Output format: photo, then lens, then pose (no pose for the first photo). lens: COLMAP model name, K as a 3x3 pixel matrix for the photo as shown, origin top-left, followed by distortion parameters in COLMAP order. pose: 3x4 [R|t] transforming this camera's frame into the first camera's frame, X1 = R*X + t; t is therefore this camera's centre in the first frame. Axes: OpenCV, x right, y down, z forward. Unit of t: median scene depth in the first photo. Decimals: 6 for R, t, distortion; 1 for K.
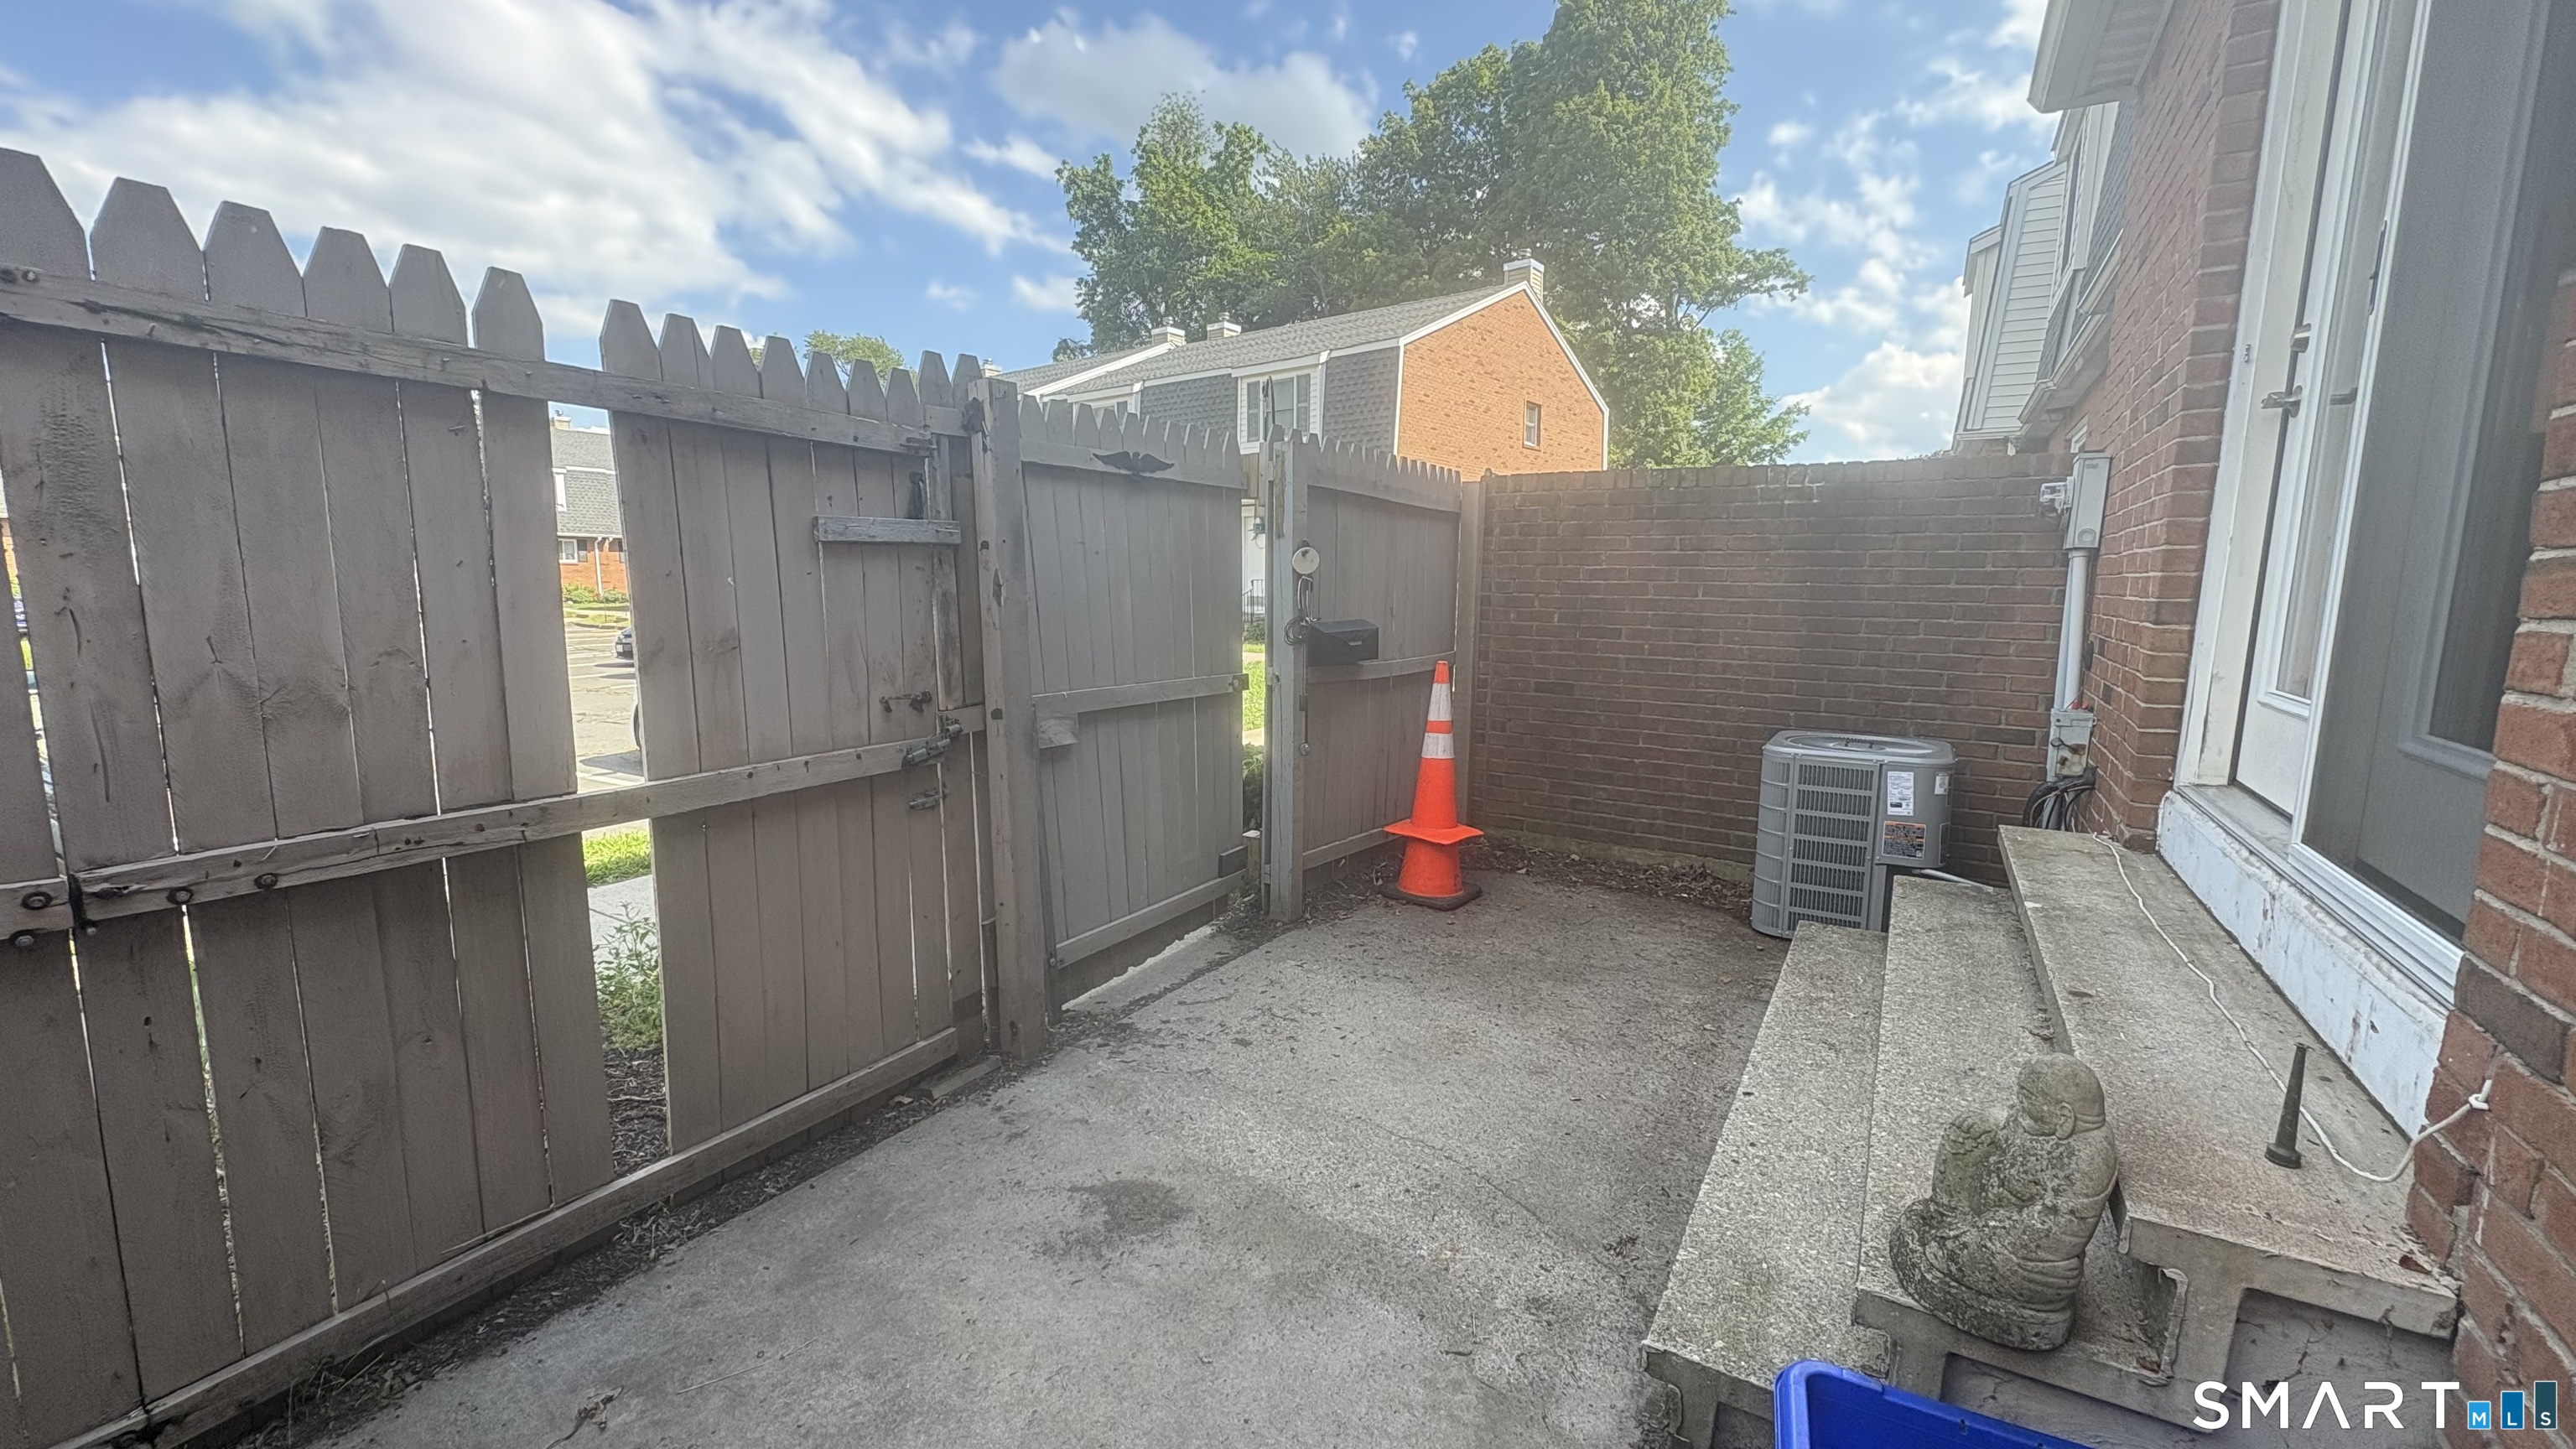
lens RADIAL K [[1028.5, 0, 1287.7], [0, 1028.5, 721.8], [0, 0, 1]] dist [0.001239, 0.000487]
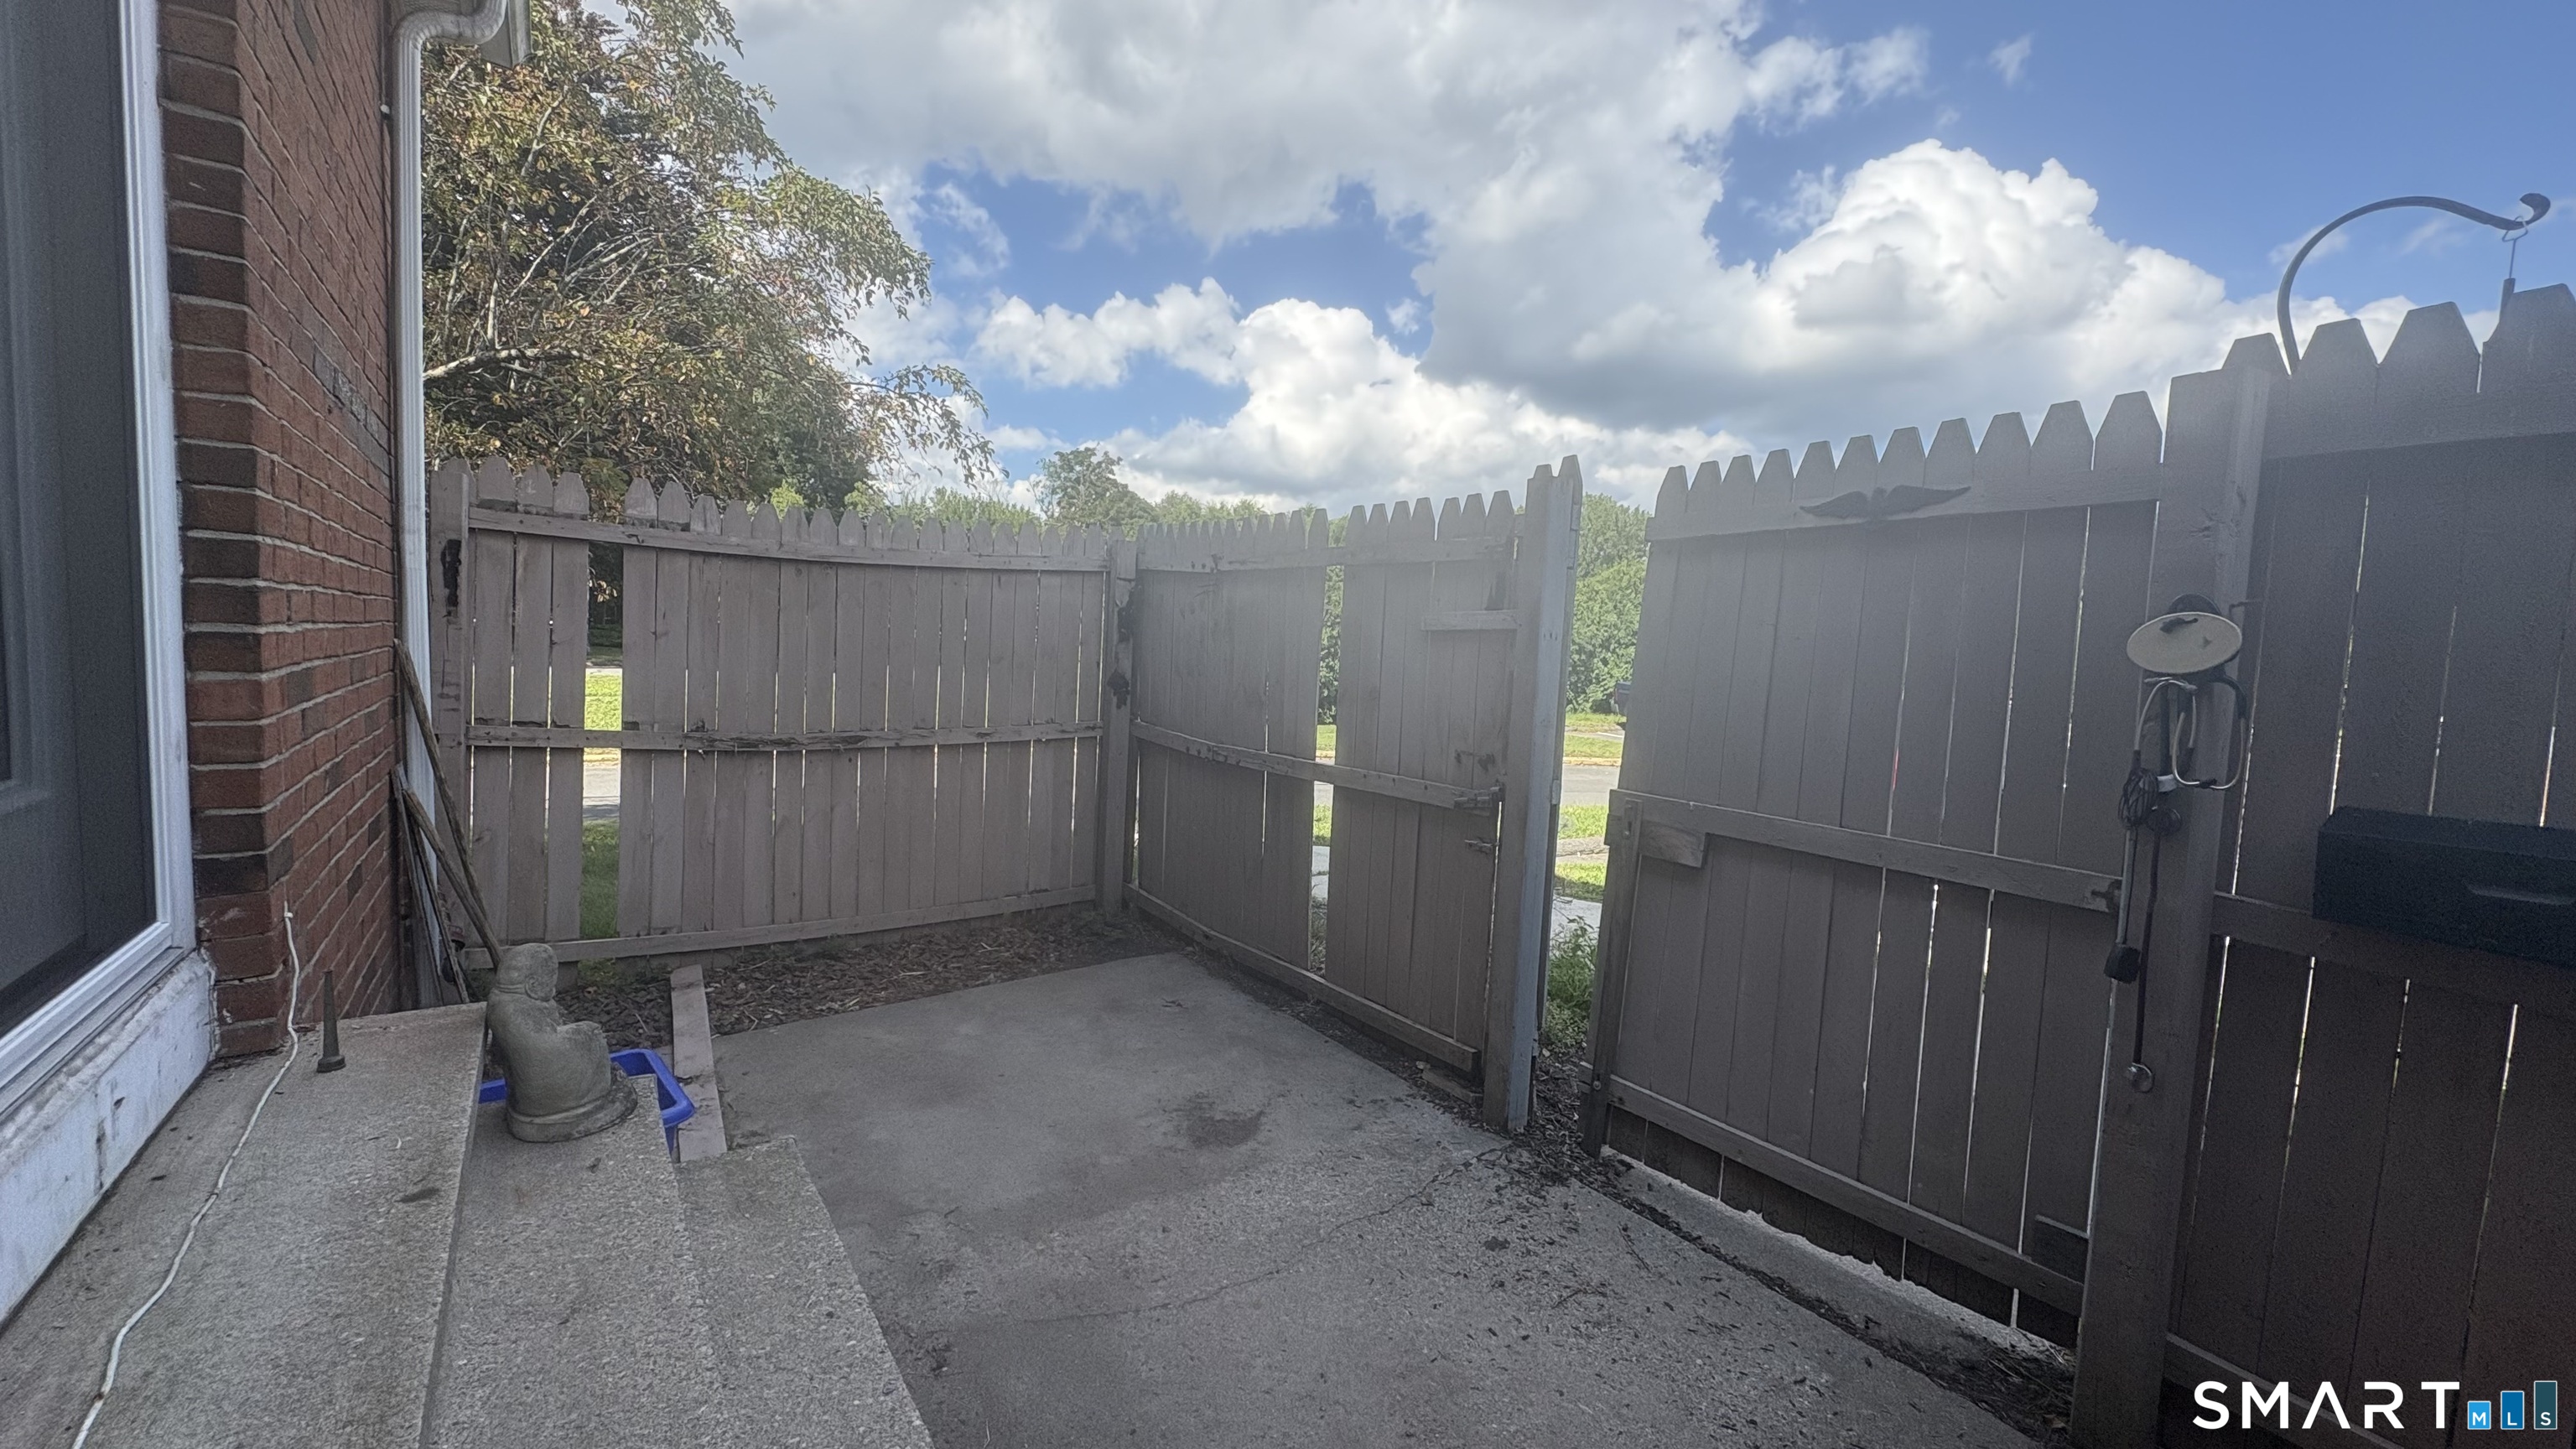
lens RADIAL K [[1028.5, 0, 1287.7], [0, 1028.5, 721.8], [0, 0, 1]] dist [0.001239, 0.000487]
pose [[-0.392521, 0.038979, -0.918917, 0.597345], [-0.170506, 0.978699, 0.114347, -0.116453], [0.903800, 0.201564, -0.377514, 0.884227]]
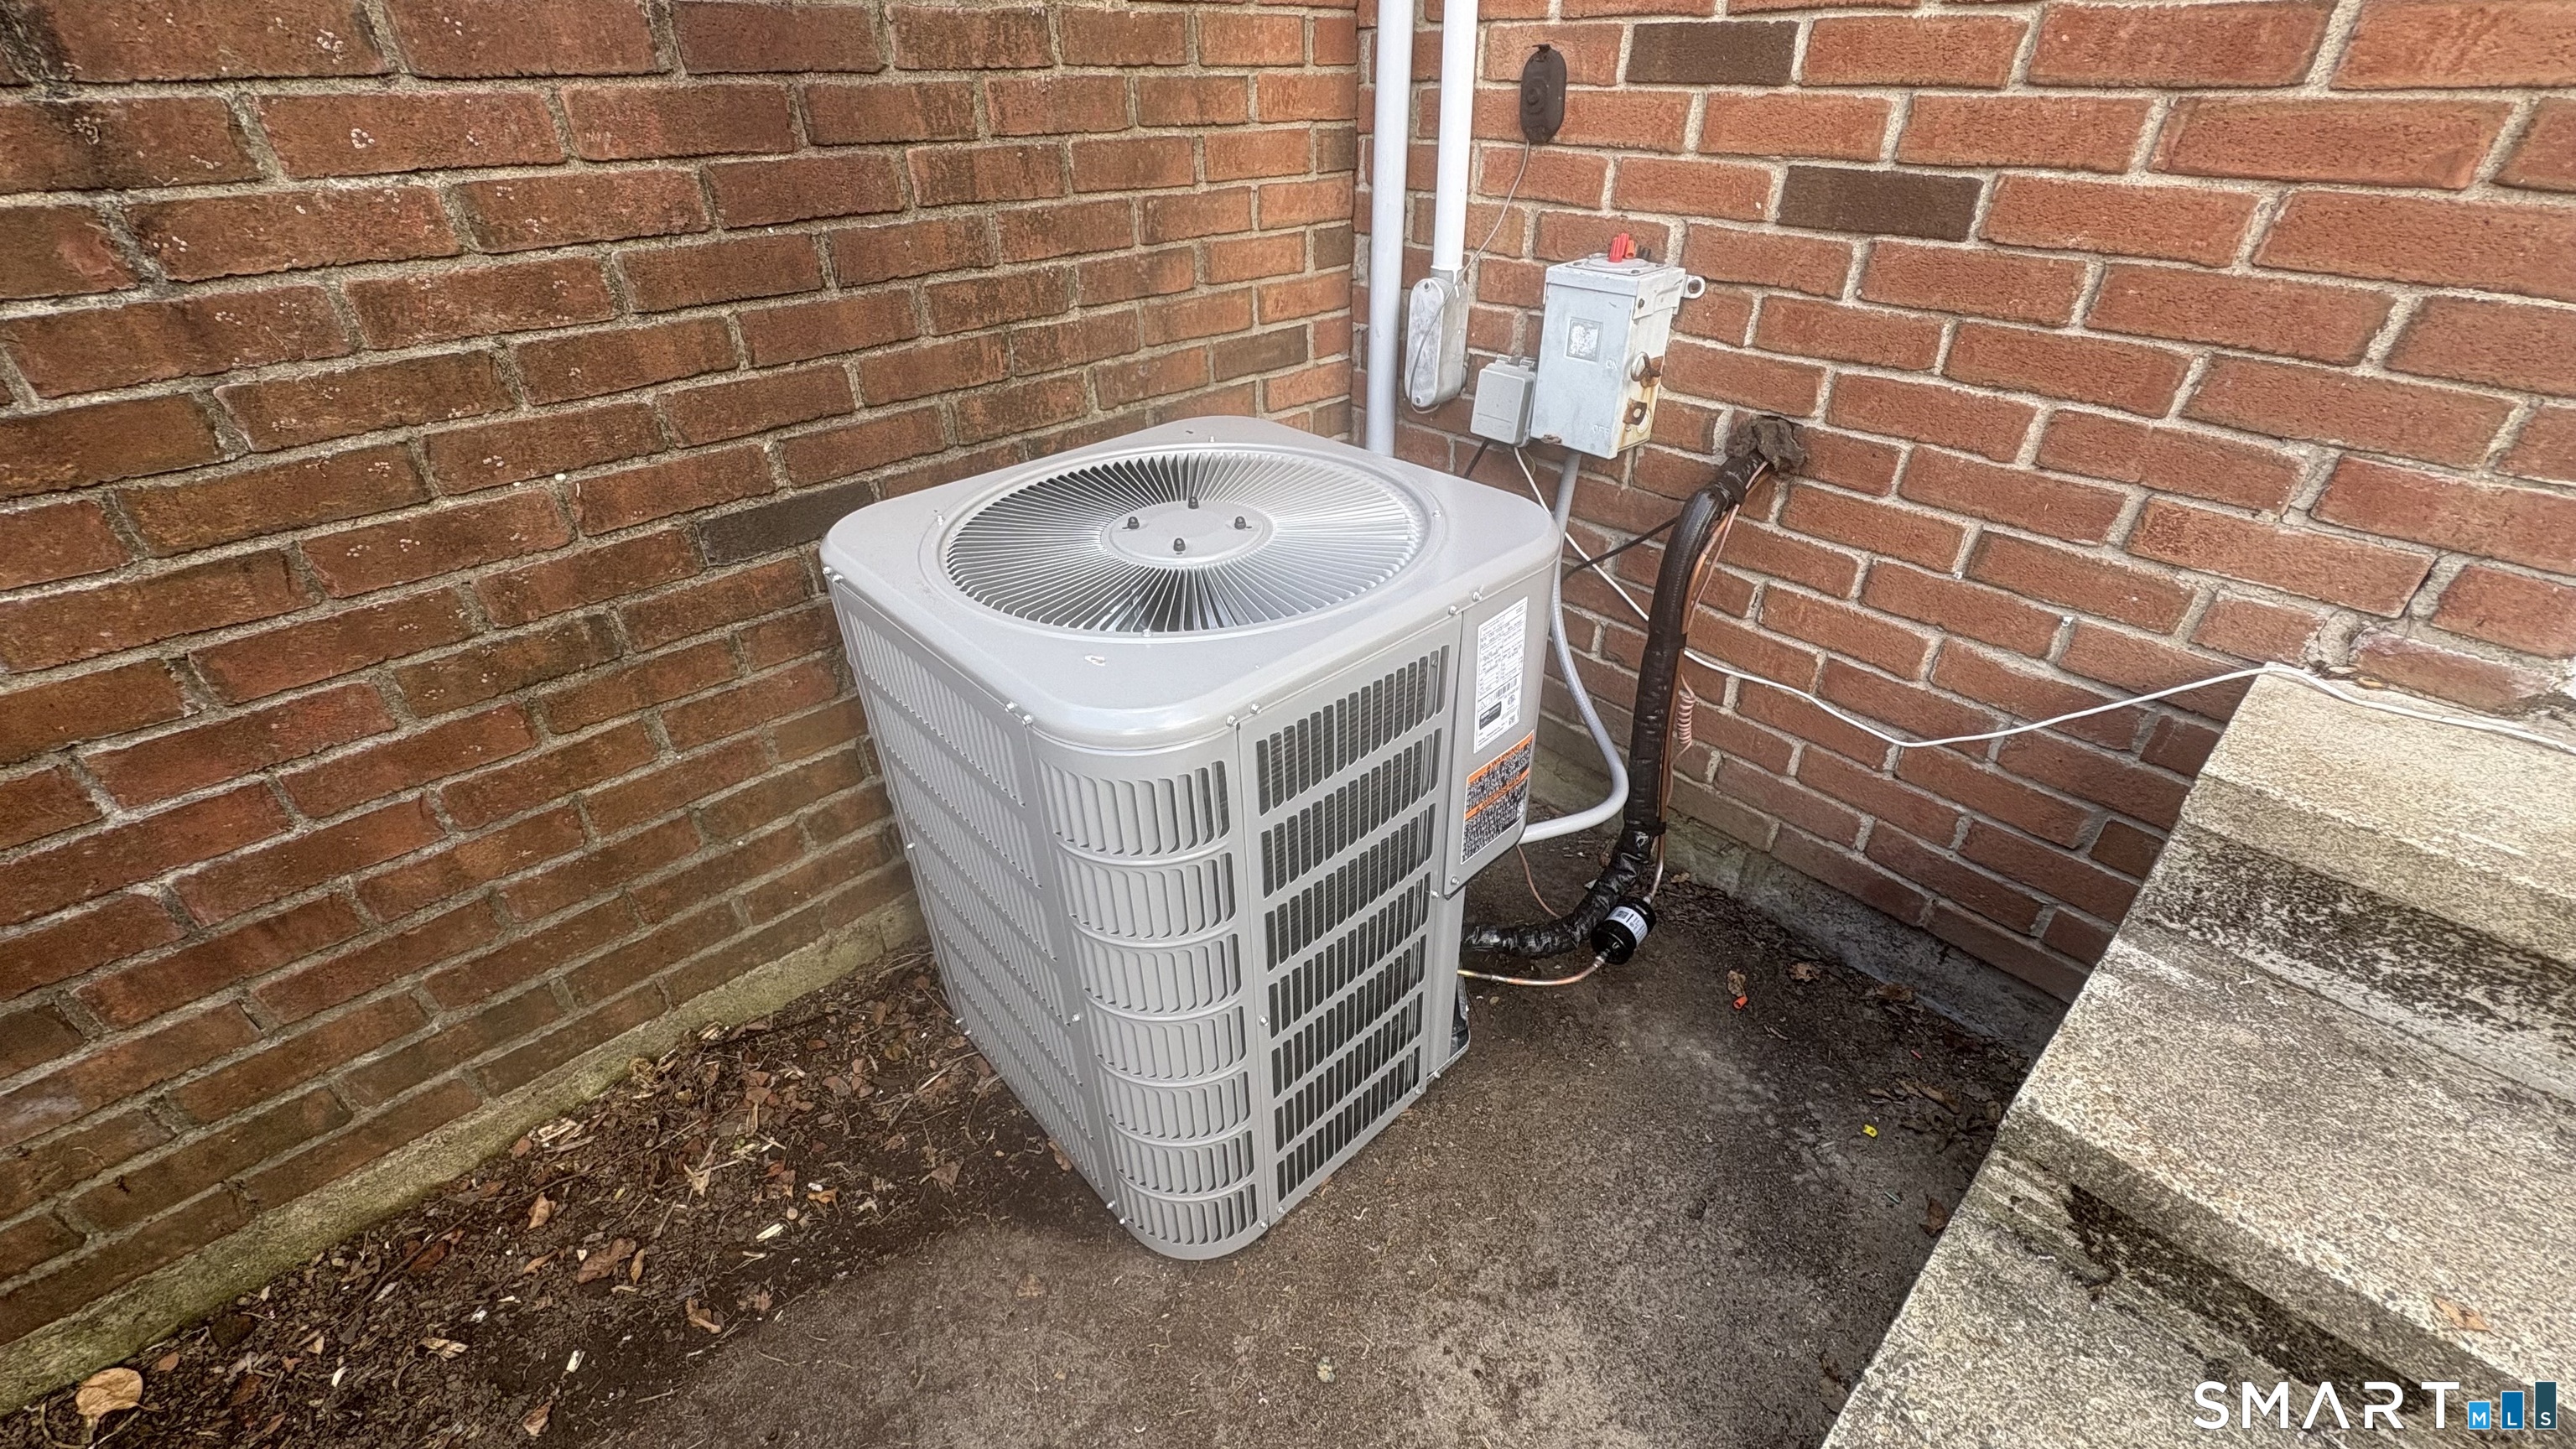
lens RADIAL K [[1028.5, 0, 1287.7], [0, 1028.5, 721.8], [0, 0, 1]] dist [0.001239, 0.000487]
pose [[0.276748, -0.533855, 0.799005, 0.354059], [0.149982, 0.845287, 0.512830, -0.079189], [-0.949166, -0.022088, 0.314000, 0.999375]]
